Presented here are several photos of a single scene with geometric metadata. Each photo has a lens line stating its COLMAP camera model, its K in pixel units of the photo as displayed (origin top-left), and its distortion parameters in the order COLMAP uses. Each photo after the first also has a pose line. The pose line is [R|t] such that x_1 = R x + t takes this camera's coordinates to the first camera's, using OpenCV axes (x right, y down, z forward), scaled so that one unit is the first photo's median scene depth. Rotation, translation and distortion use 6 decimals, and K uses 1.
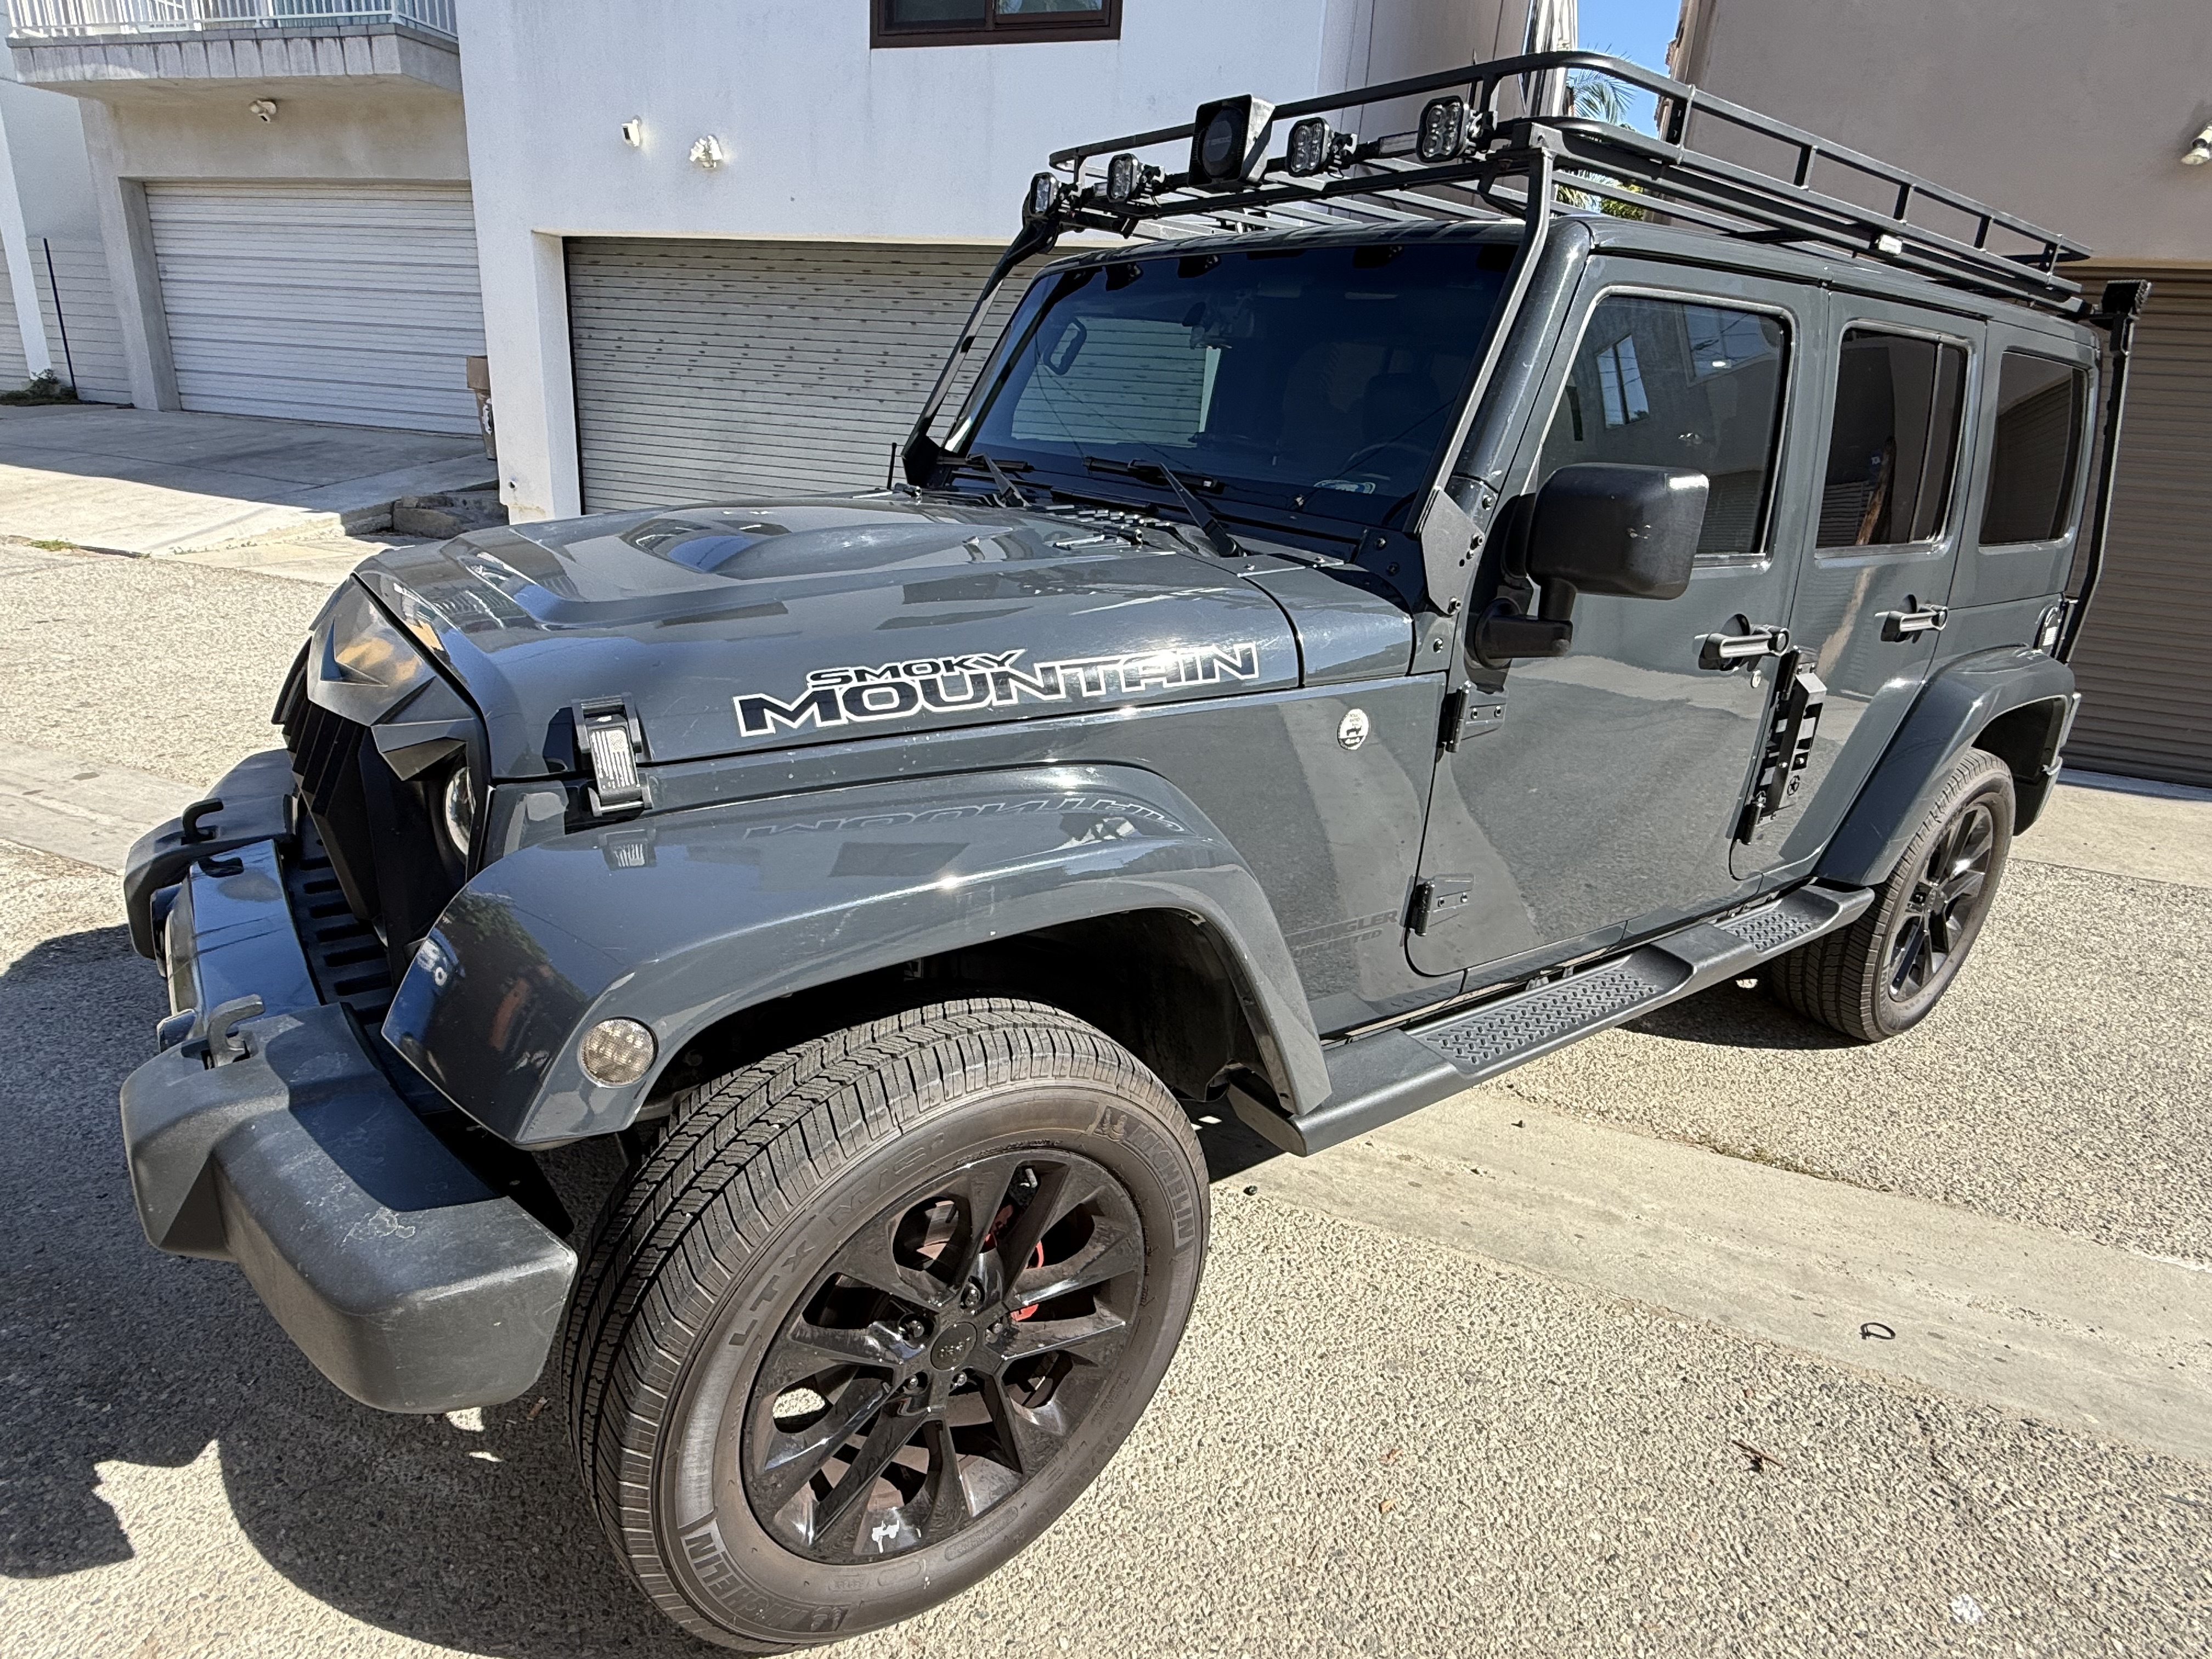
lens RADIAL K [[1215.1, 0, 1104.1], [0, 1215.1, 828.5], [0, 0, 1]] dist [0.003995, 0.001124]
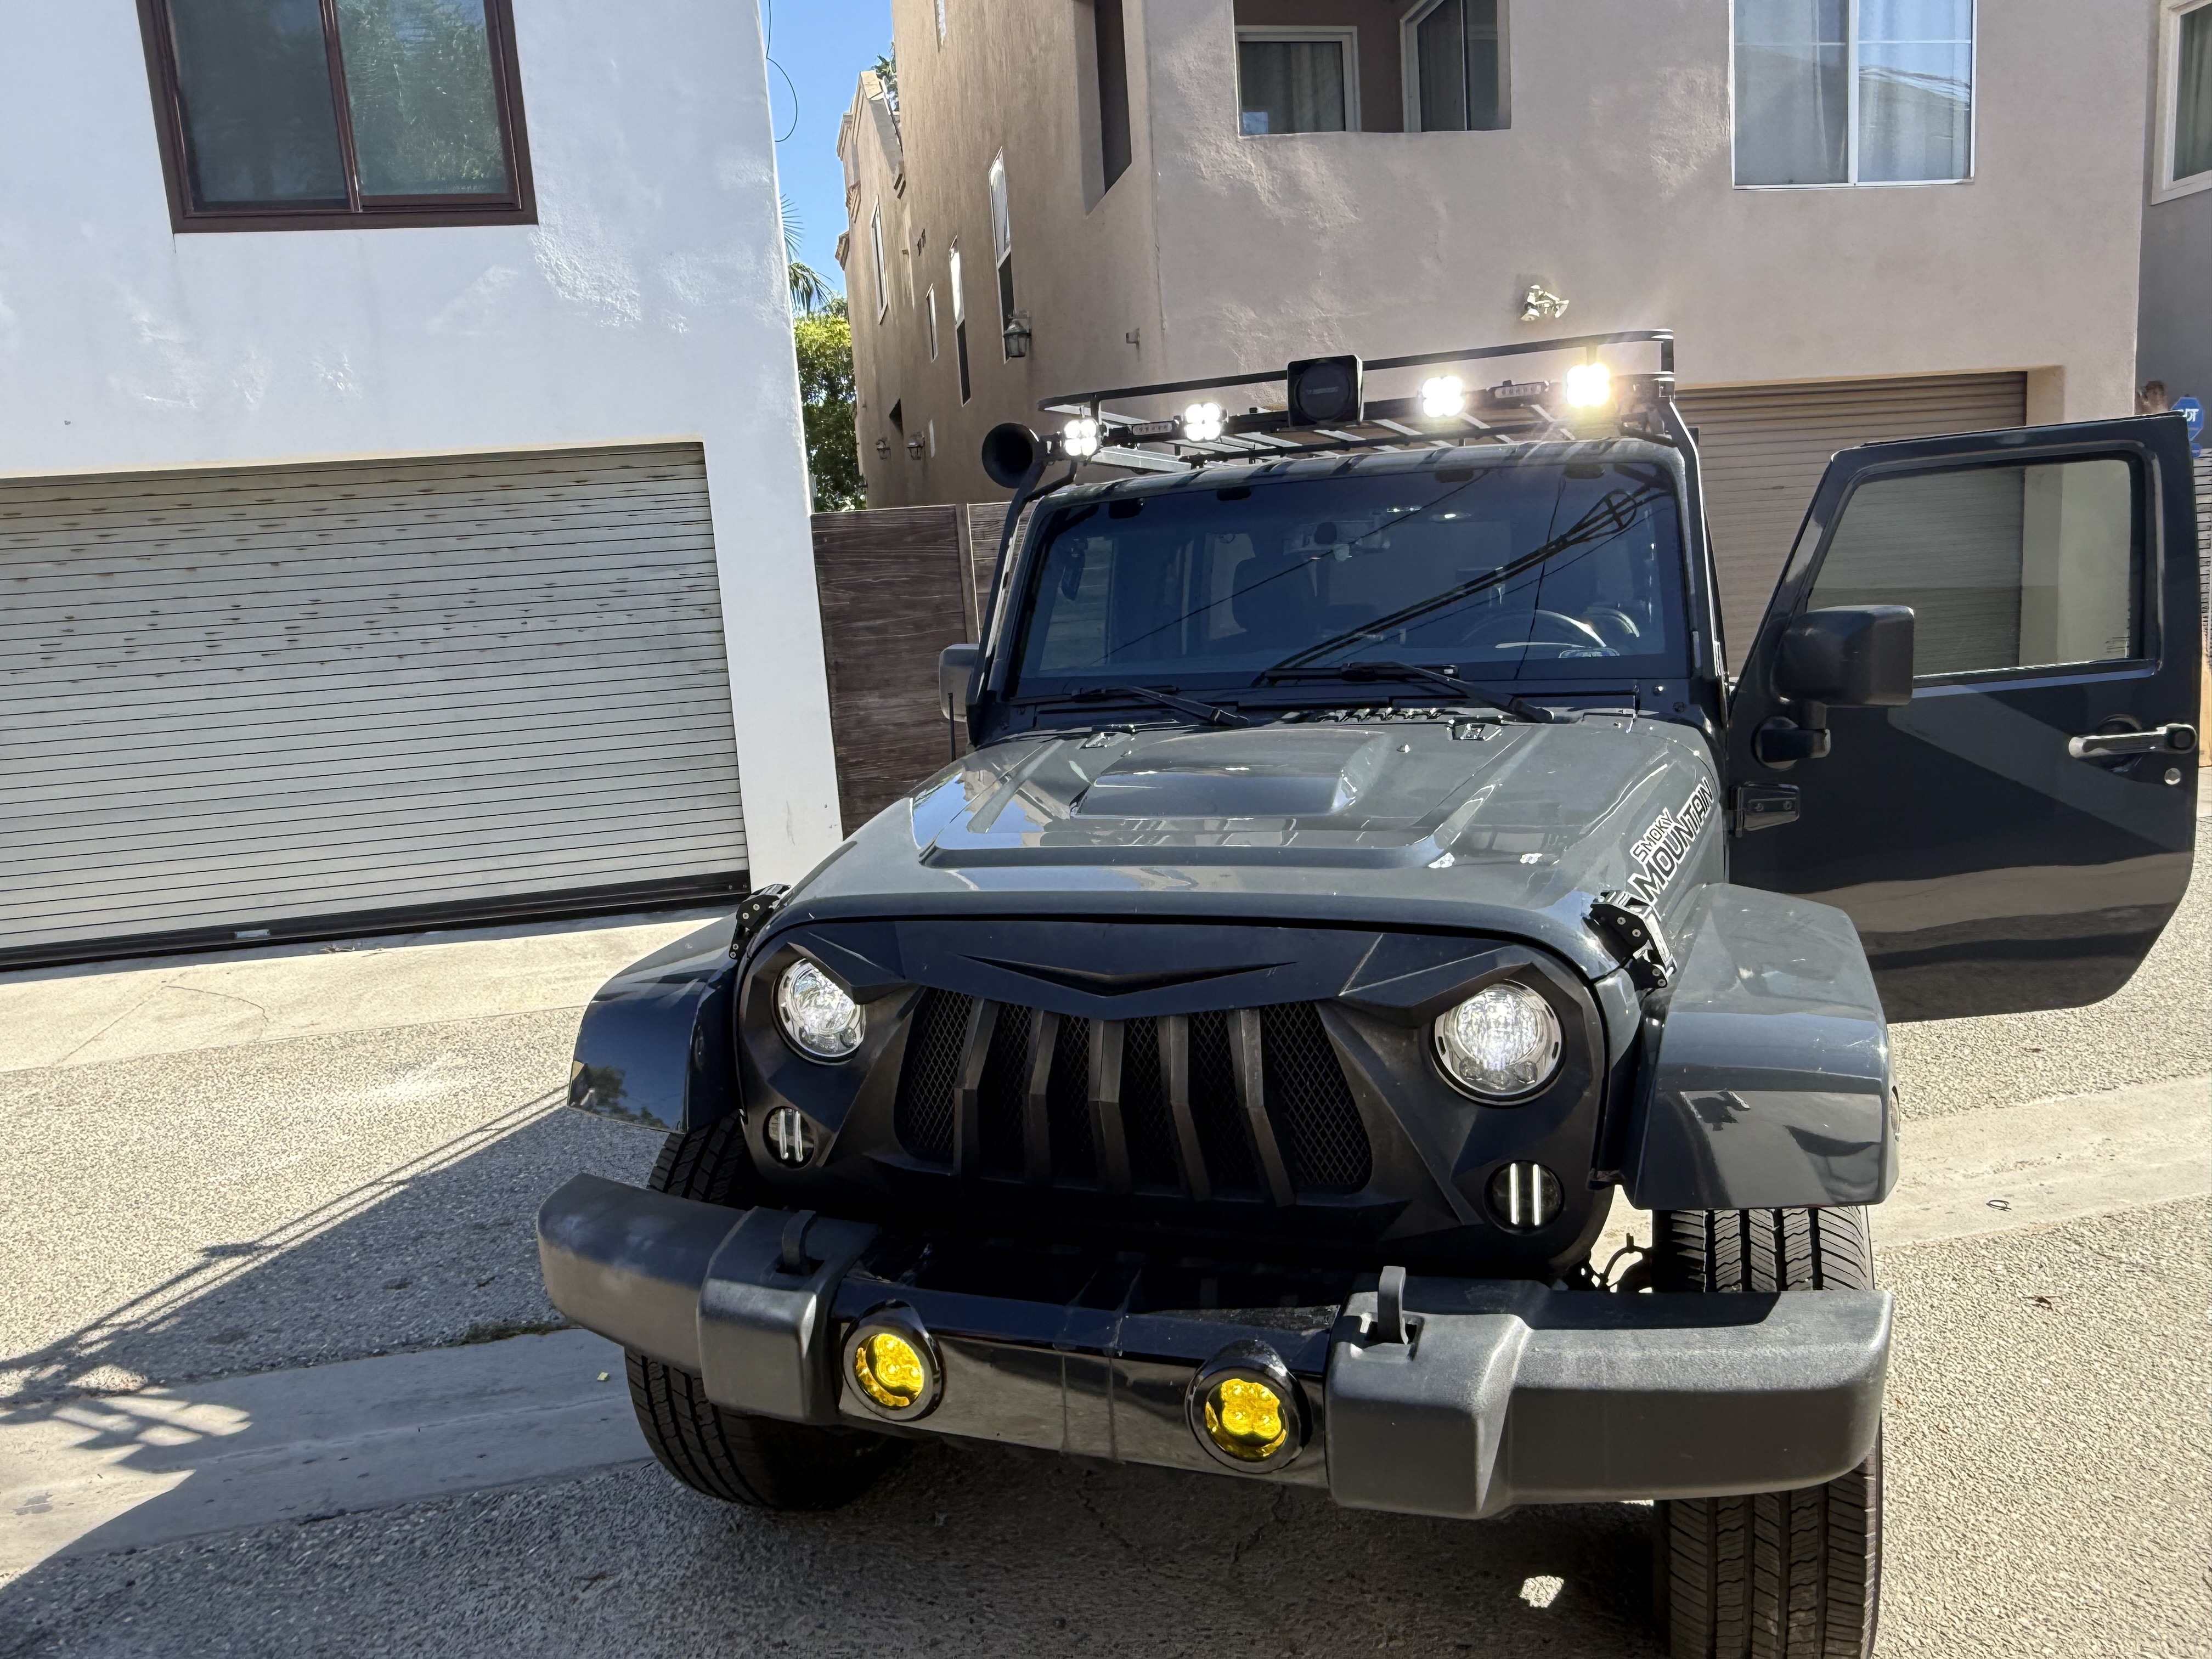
lens RADIAL K [[1541.4, 0, 1107.0], [0, 1541.4, 833.4], [0, 0, 1]] dist [-0.004499, 0.008622]
pose [[0.832284, -0.211222, 0.512532, -0.656676], [0.292802, 0.952572, -0.082904, -0.076627], [-0.470713, 0.219070, 0.854657, -0.037117]]
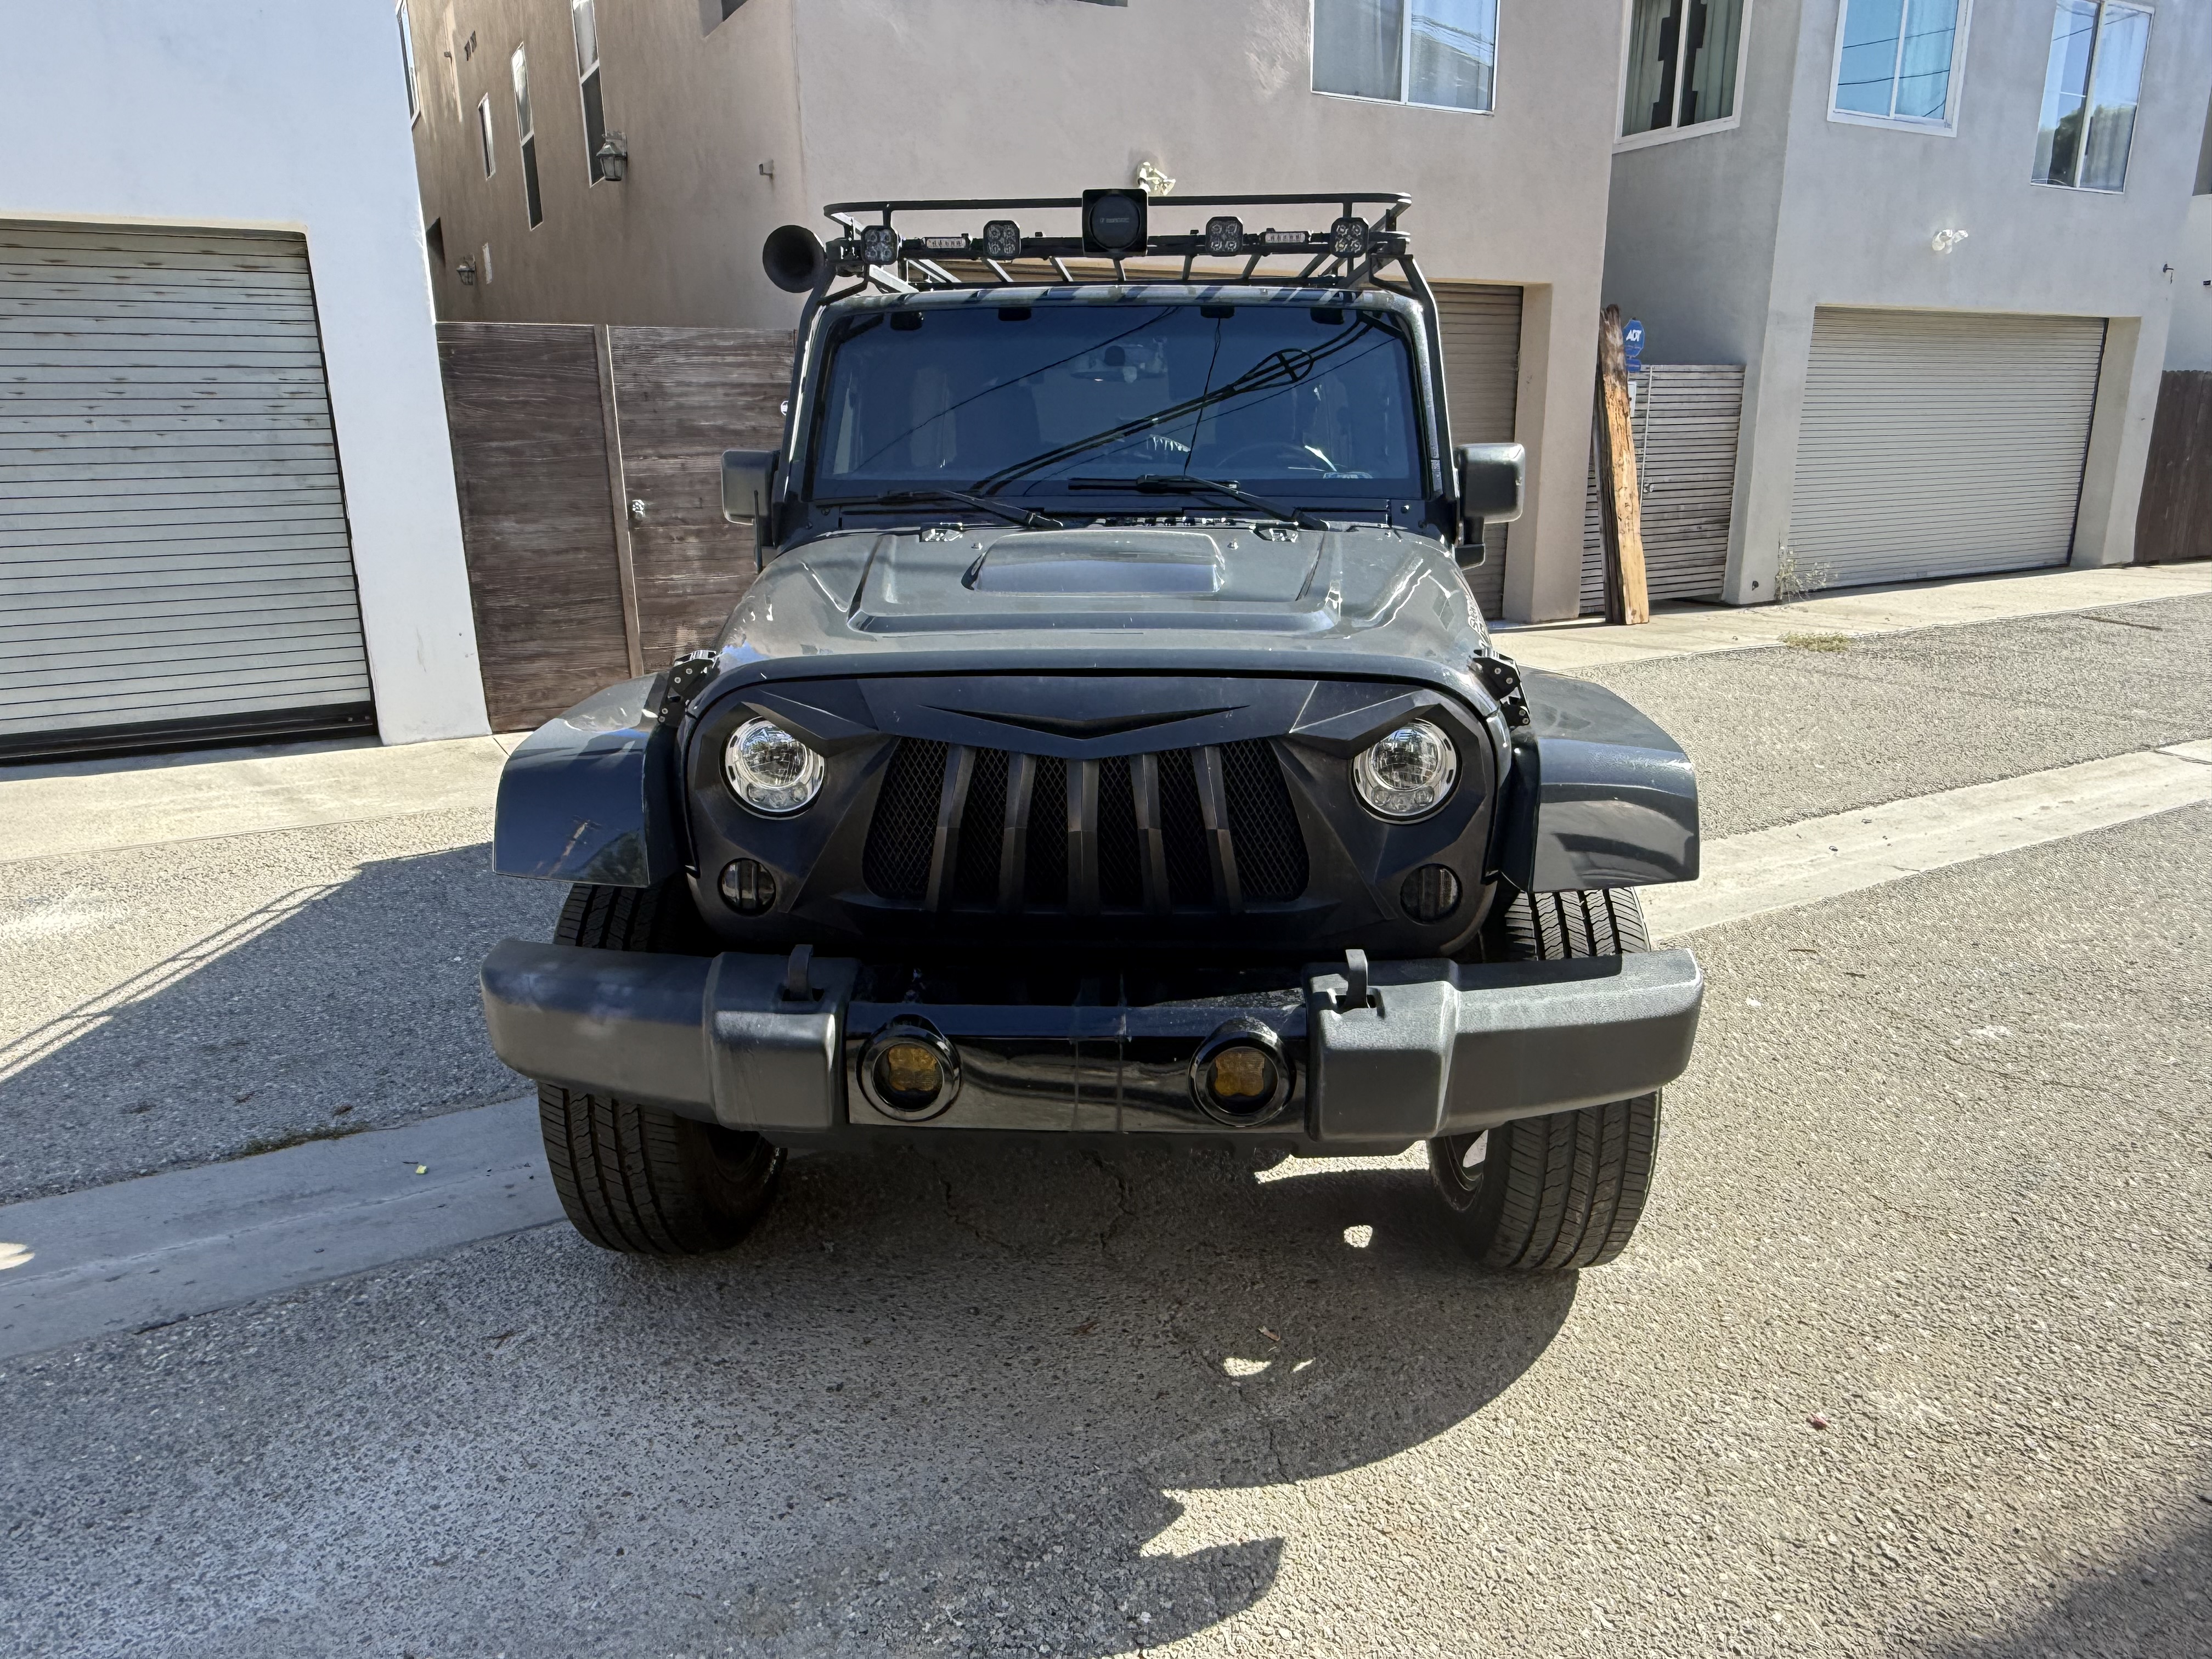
lens RADIAL K [[1449.6, 0, 1099.7], [0, 1449.6, 833.6], [0, 0, 1]] dist [-0.000655, 0.002548]
pose [[0.635106, -0.279134, 0.720225, -0.847908], [0.301030, 0.948143, 0.102014, -0.090881], [-0.711352, 0.152019, 0.686199, 0.069934]]
